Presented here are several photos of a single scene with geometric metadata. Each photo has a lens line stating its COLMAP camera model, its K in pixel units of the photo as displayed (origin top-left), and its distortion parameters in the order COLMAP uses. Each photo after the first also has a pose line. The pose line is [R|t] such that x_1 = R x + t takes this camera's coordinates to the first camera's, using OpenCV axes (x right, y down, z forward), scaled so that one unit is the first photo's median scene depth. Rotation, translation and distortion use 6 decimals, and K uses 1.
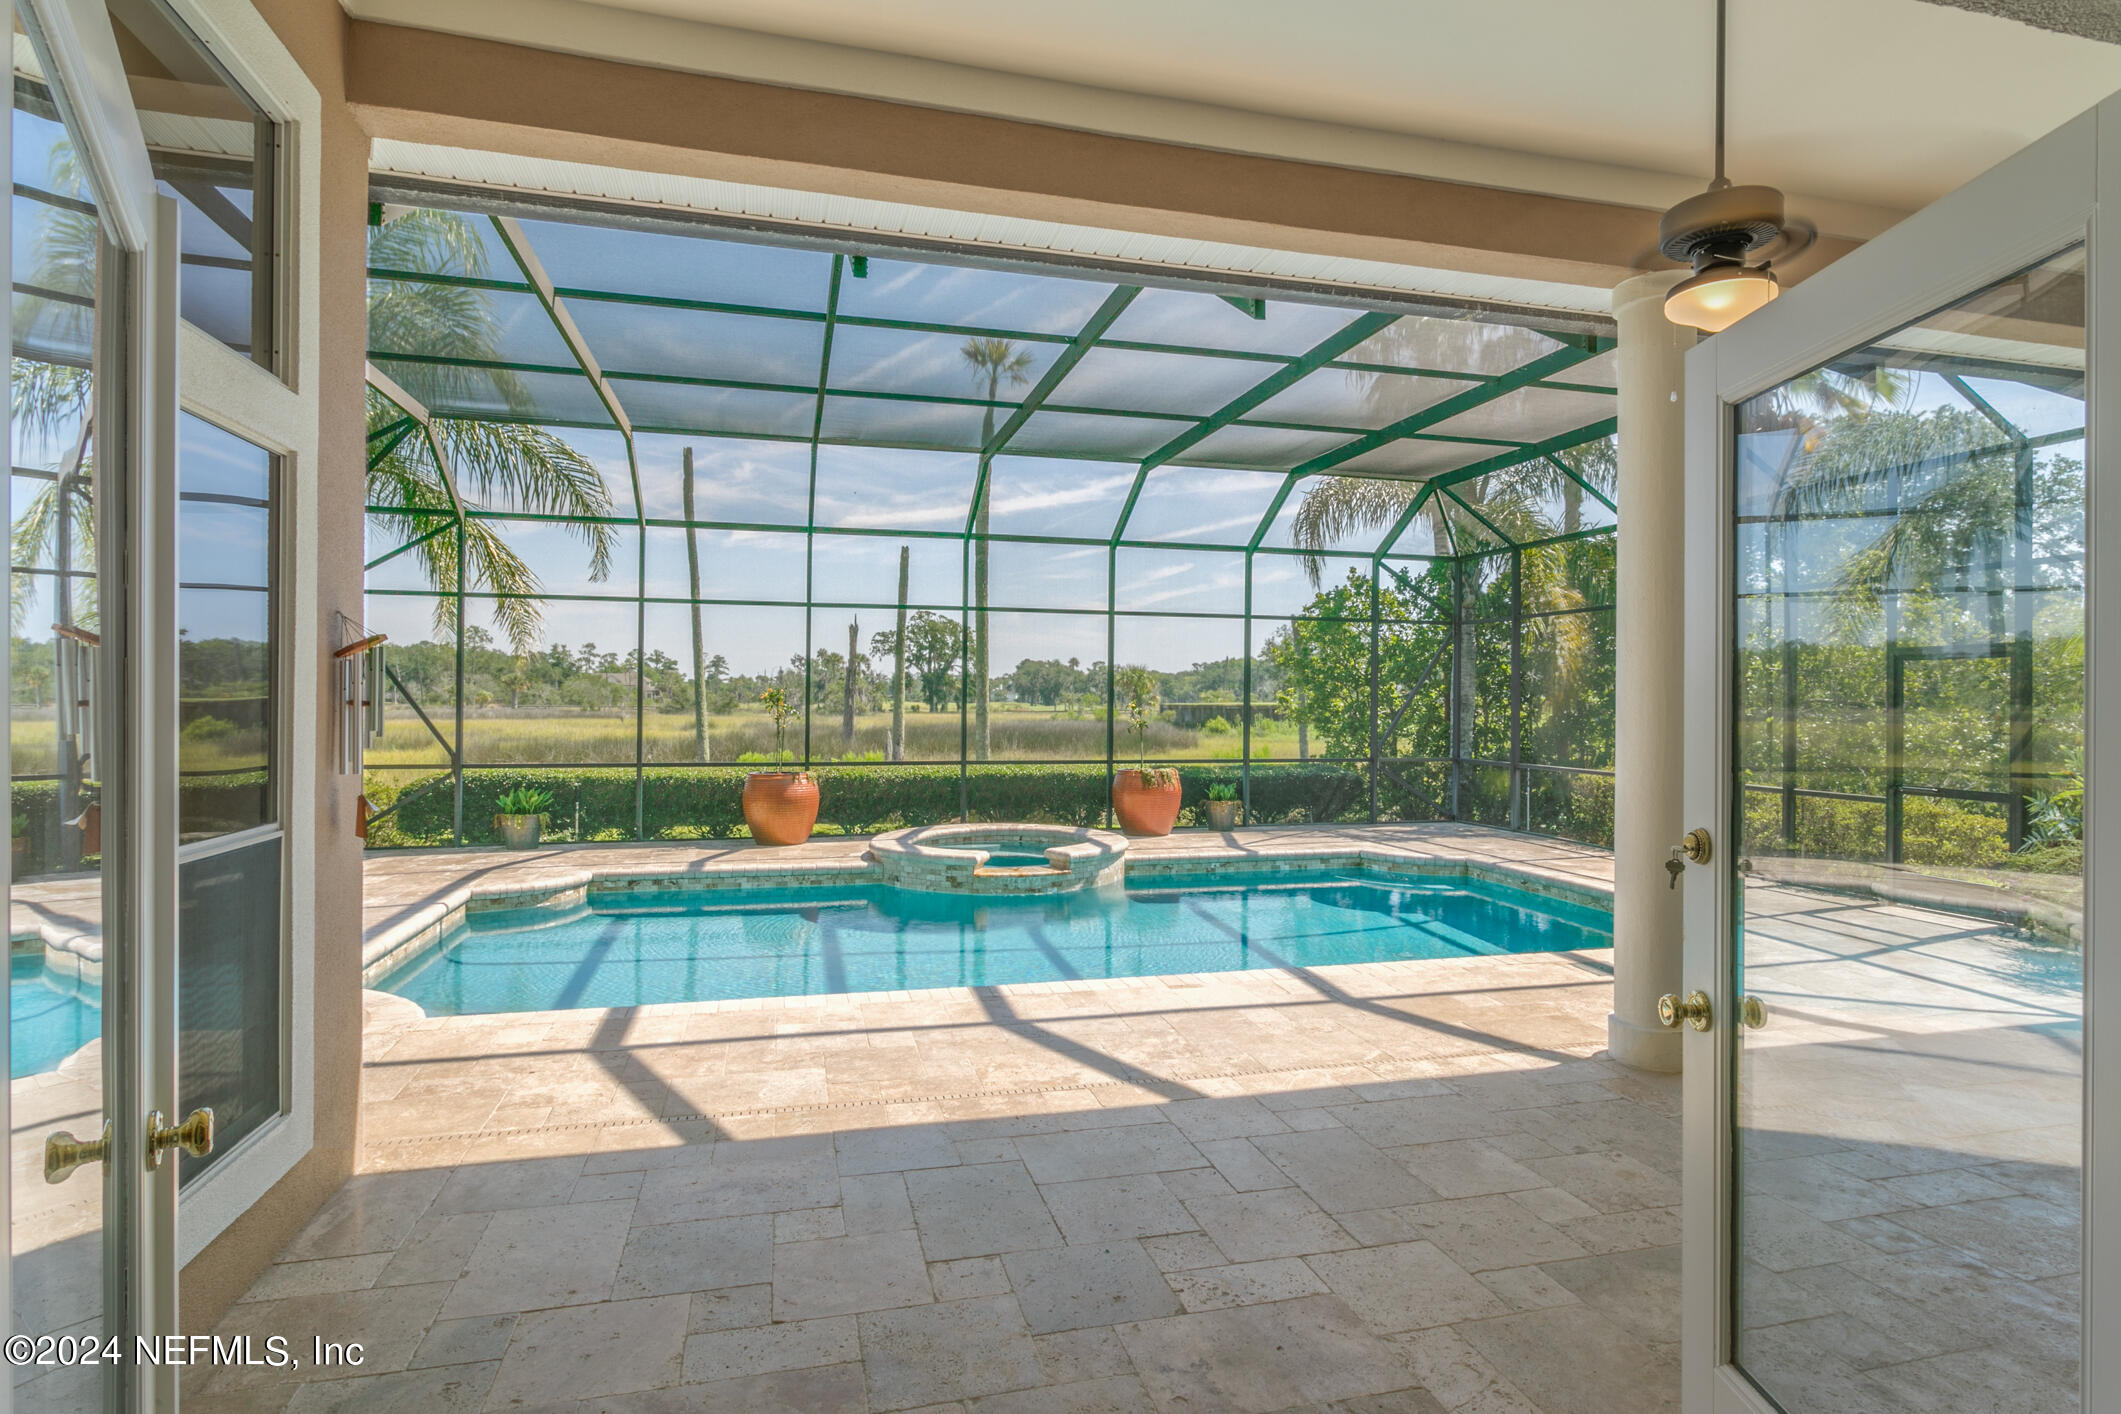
lens RADIAL K [[1121.9, 0, 1006.6], [0, 1121.9, 696.9], [0, 0, 1]] dist [0.007831, 0.002404]
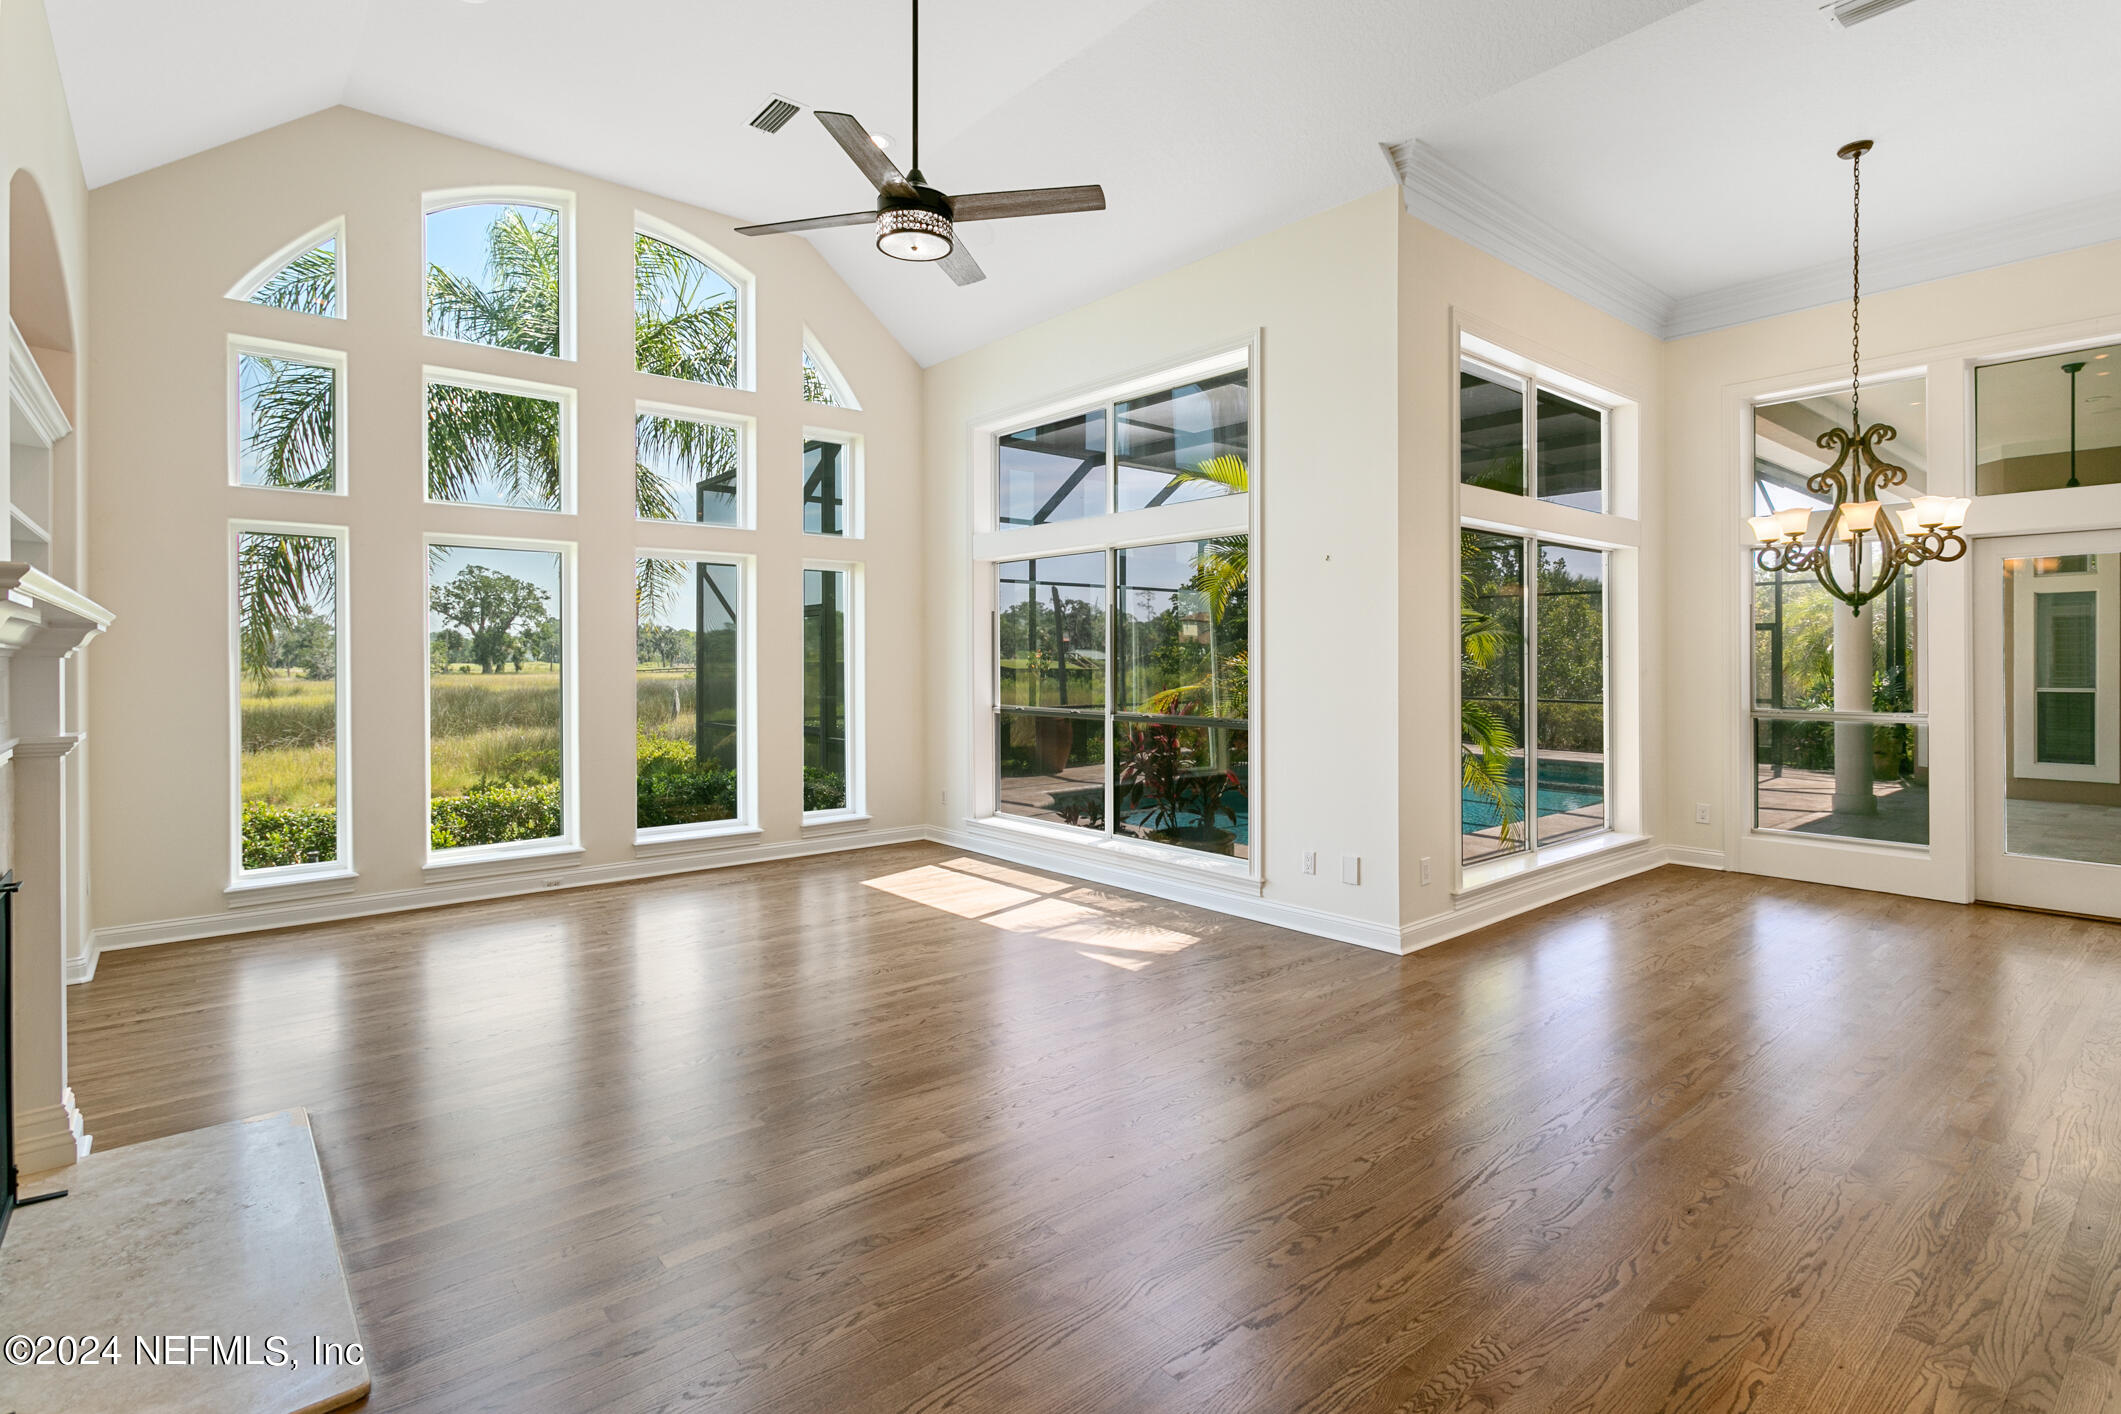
lens RADIAL K [[1009.2, 0, 1063.1], [0, 1009.2, 674.0], [0, 0, 1]] dist [-0.000578, 0.002909]
pose [[0.881262, -0.012361, 0.472467, -0.746818], [0.003442, 0.999799, 0.019737, -0.006907], [-0.472616, -0.015767, 0.881128, -0.046632]]
